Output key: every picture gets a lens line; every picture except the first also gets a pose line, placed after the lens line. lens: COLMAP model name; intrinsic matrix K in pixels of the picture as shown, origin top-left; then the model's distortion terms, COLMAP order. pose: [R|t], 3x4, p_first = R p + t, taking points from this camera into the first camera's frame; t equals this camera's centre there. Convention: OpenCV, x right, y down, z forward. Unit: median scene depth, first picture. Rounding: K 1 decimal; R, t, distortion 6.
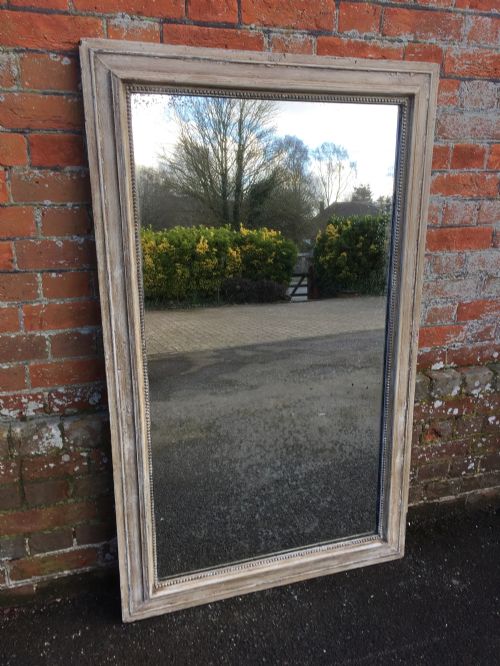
lens RADIAL K [[561.2, 0, 257.6], [0, 561.2, 333.7], [0, 0, 1]] dist [0.088509, -0.106554]
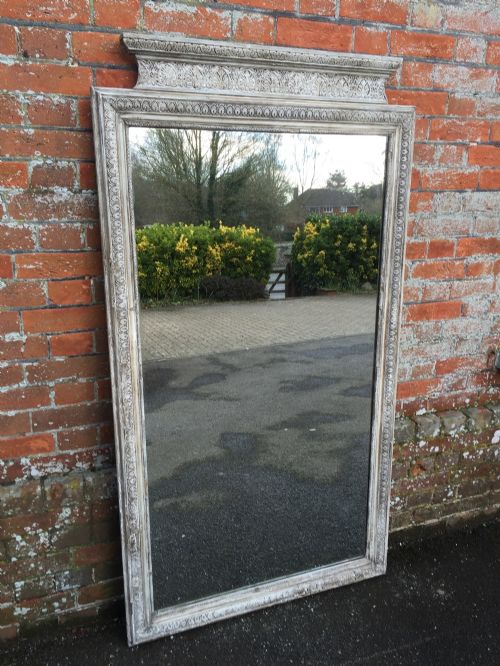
lens RADIAL K [[561.2, 0, 263.8], [0, 561.2, 331.0], [0, 0, 1]] dist [0.088509, -0.106554]
pose [[0.998474, -0.013920, 0.053443, -0.083350], [0.015725, 0.999314, -0.033517, -0.082366], [-0.052940, 0.034306, 0.998008, -0.204137]]
